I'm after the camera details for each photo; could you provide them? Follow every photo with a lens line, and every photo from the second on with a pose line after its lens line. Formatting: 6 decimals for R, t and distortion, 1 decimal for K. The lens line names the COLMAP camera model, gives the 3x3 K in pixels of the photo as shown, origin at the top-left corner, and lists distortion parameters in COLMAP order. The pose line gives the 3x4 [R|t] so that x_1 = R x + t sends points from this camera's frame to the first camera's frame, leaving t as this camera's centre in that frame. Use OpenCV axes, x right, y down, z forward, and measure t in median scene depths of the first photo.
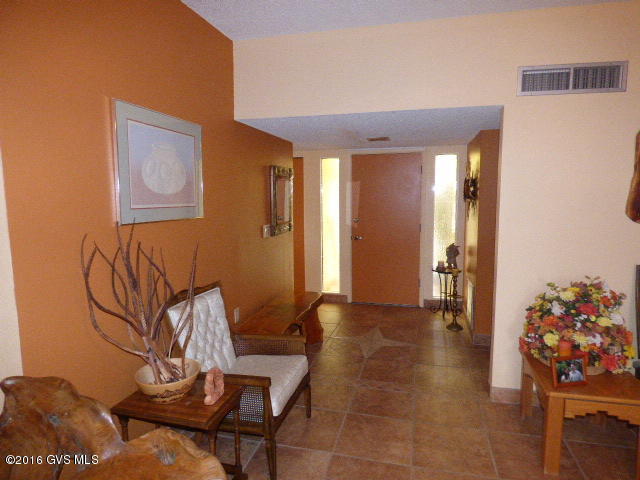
lens RADIAL K [[392.0, 0, 317.9], [0, 392.0, 237.4], [0, 0, 1]] dist [-0.003259, 0.005184]
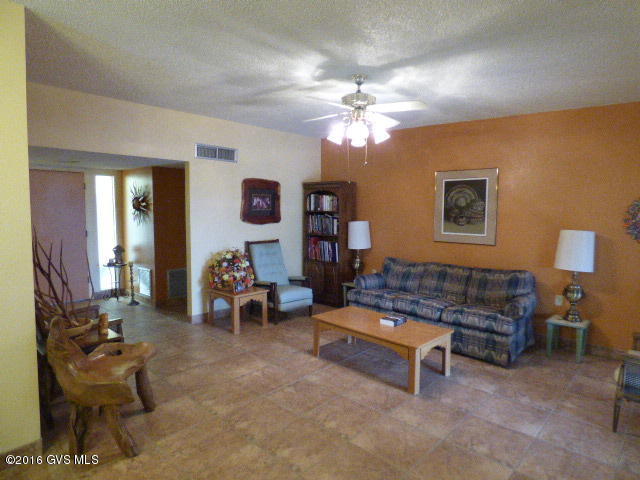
lens RADIAL K [[392.0, 0, 317.9], [0, 392.0, 237.4], [0, 0, 1]] dist [-0.003259, 0.005184]
pose [[0.493771, -0.048078, 0.868262, -0.914923], [0.071924, 0.997307, 0.014322, 0.045363], [-0.866613, 0.055377, 0.495899, -0.460016]]
